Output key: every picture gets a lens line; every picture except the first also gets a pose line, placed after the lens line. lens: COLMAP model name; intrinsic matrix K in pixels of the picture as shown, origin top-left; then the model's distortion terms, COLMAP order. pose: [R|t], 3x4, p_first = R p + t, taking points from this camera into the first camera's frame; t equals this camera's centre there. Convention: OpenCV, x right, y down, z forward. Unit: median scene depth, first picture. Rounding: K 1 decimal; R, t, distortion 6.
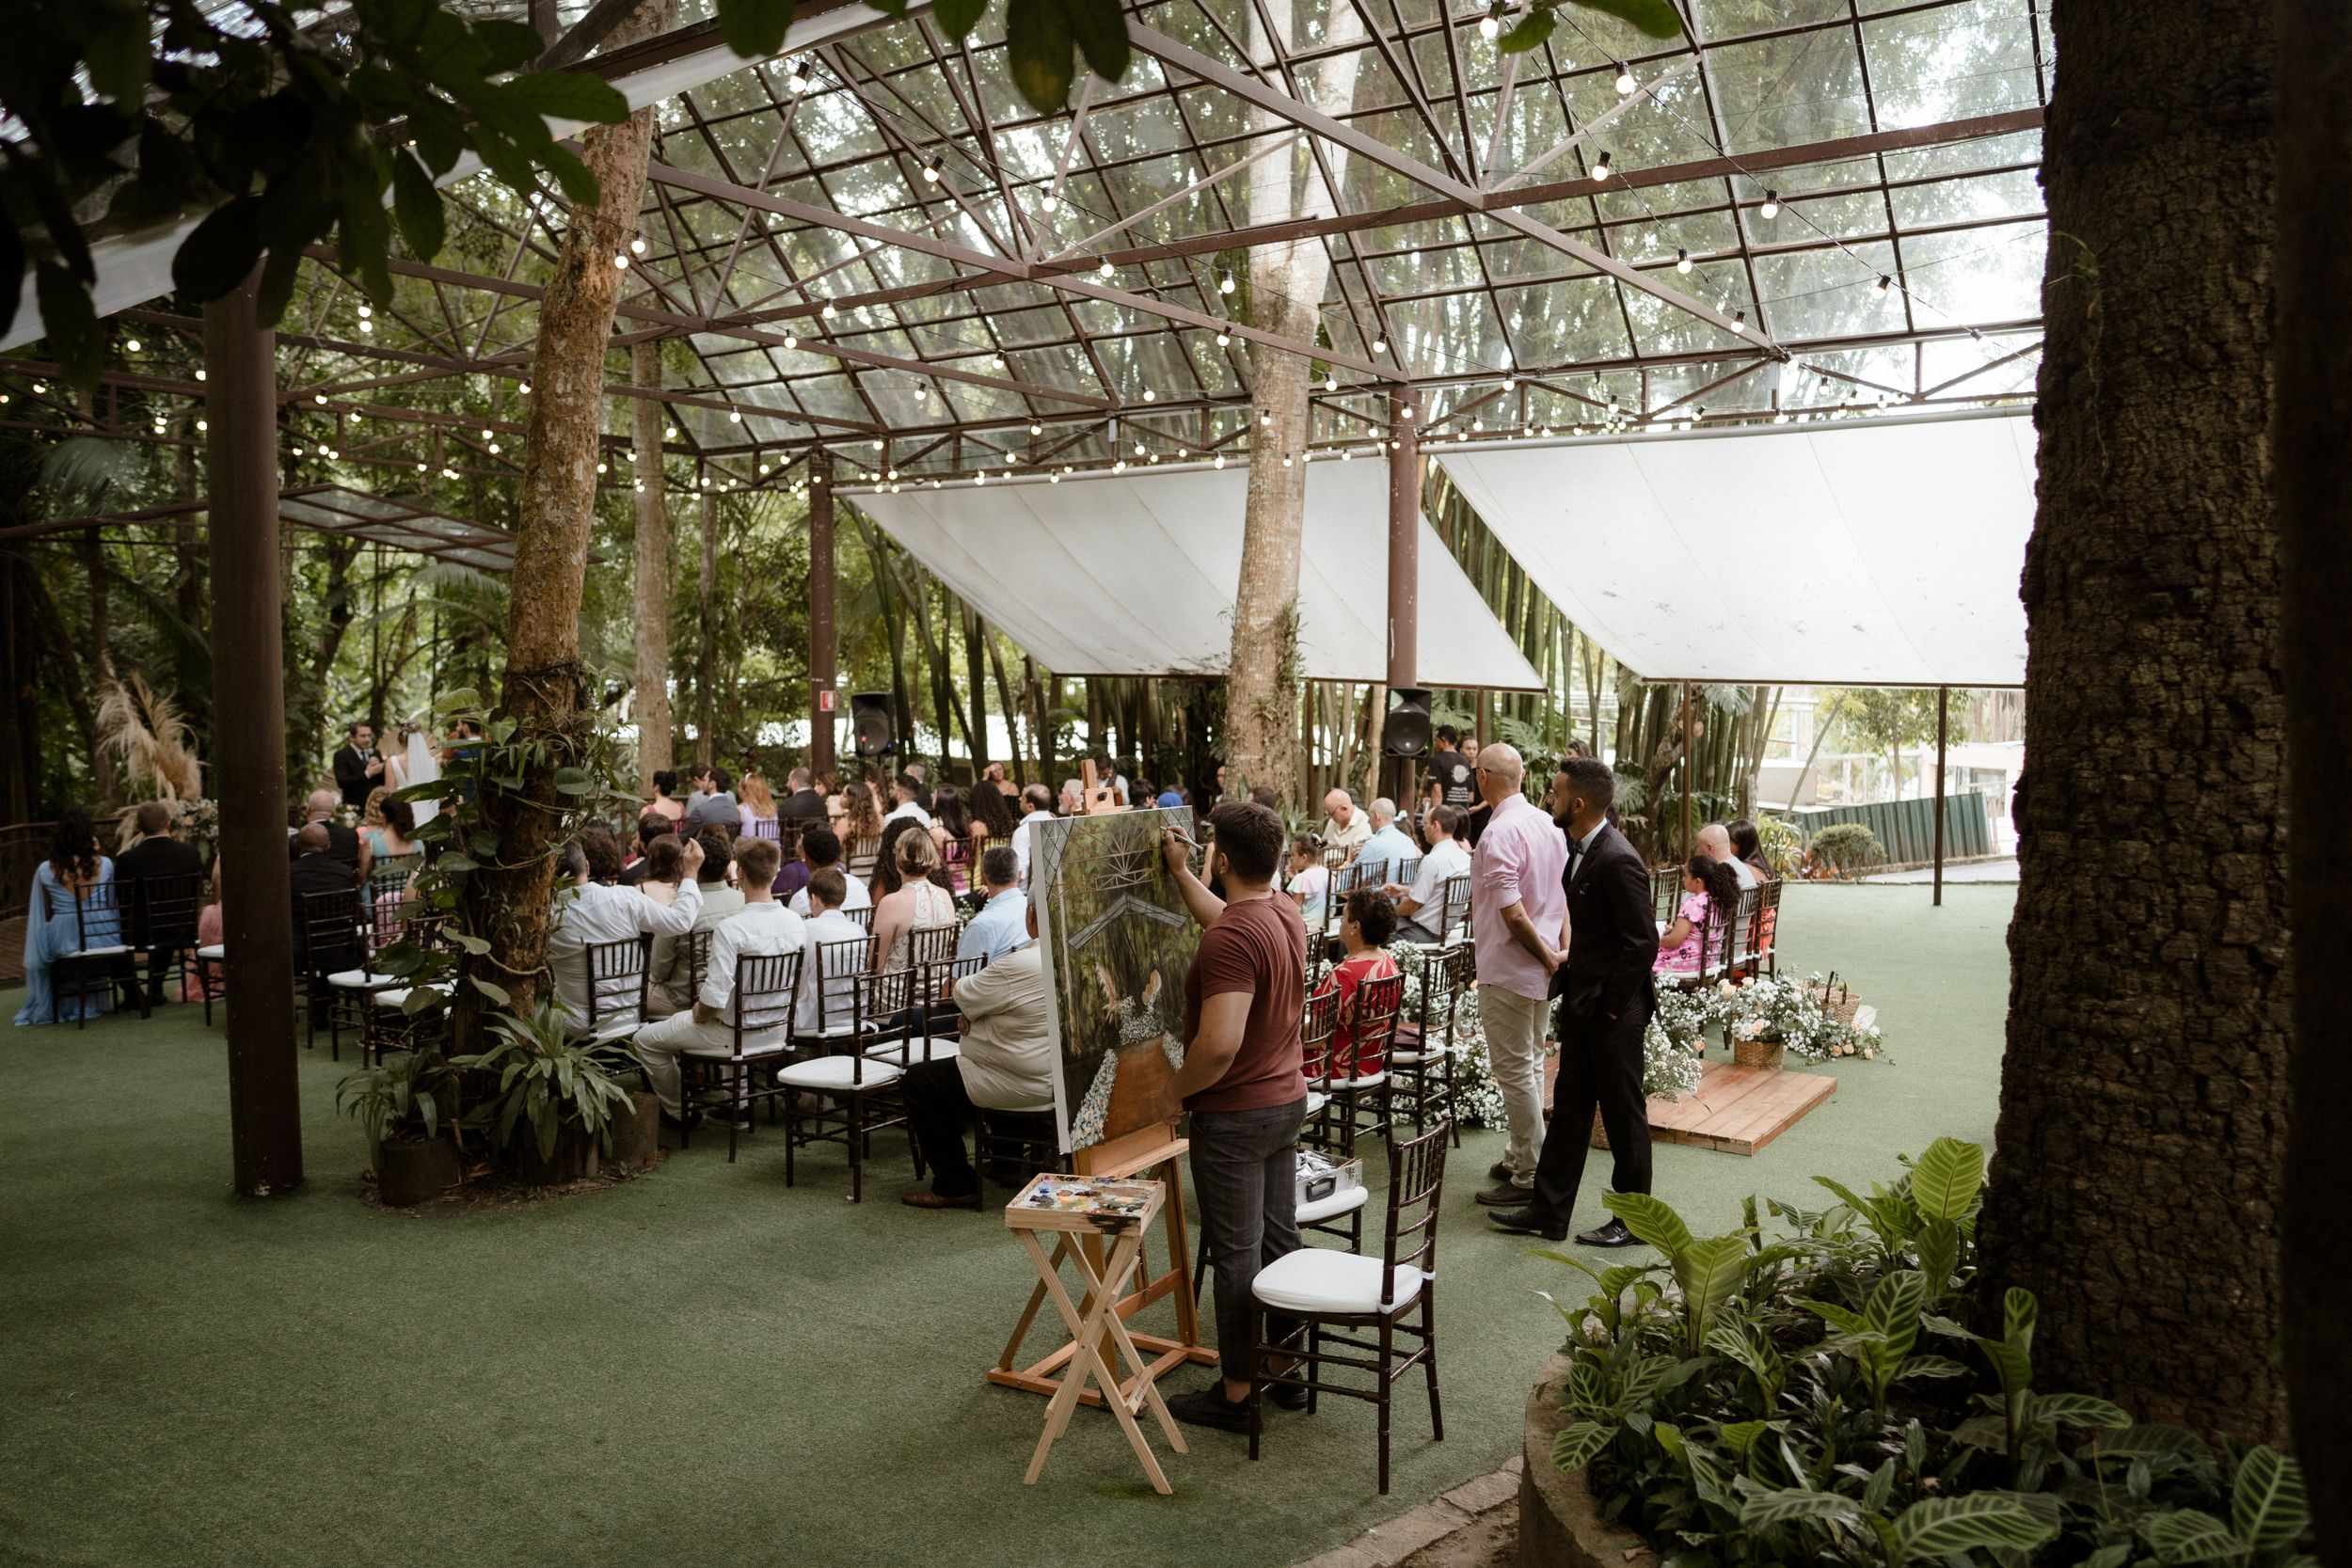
lens RADIAL K [[1708.5, 0, 1176.0], [0, 1708.5, 784.0], [0, 0, 1]] dist [-0.095864, 0.000619]
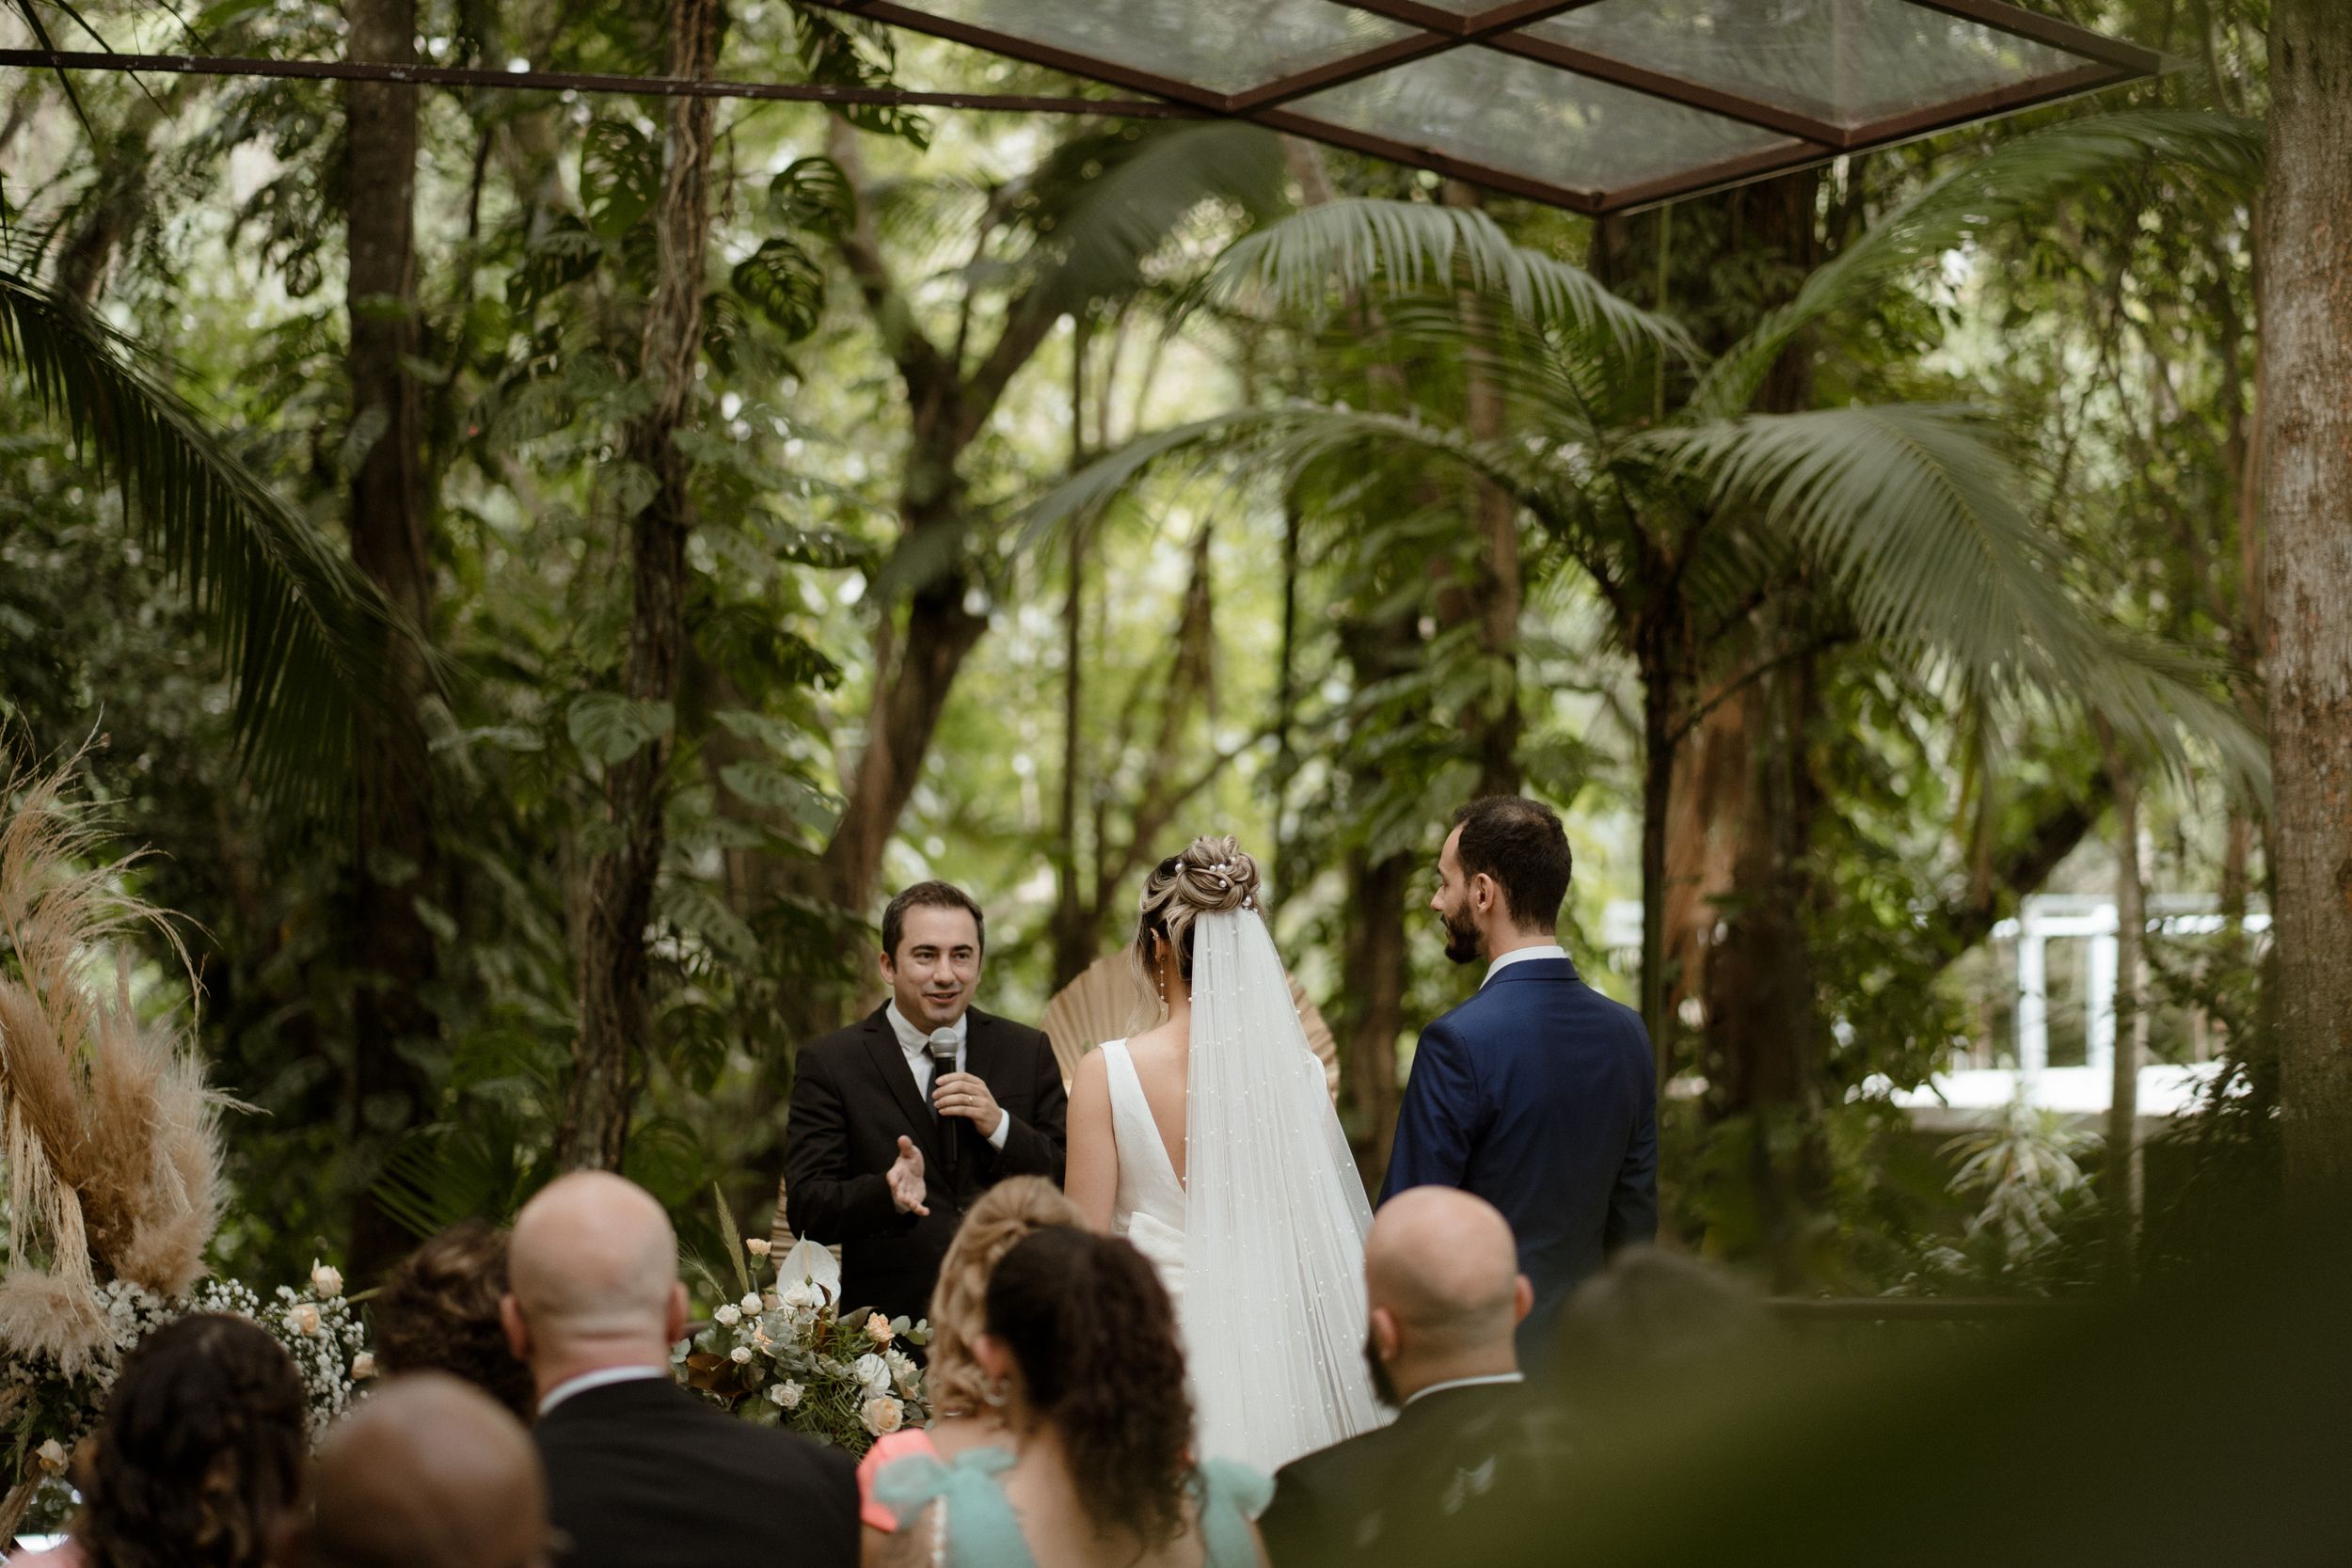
lens RADIAL K [[5788.0, 0, 1176.0], [0, 5788.0, 784.0], [0, 0, 1]] dist [0.454409, 0.133541]
pose [[0.908935, -0.012741, -0.416744, -0.070958], [-0.025014, 0.996066, -0.085009, 0.002893], [0.416188, 0.087692, 0.905040, 0.154688]]
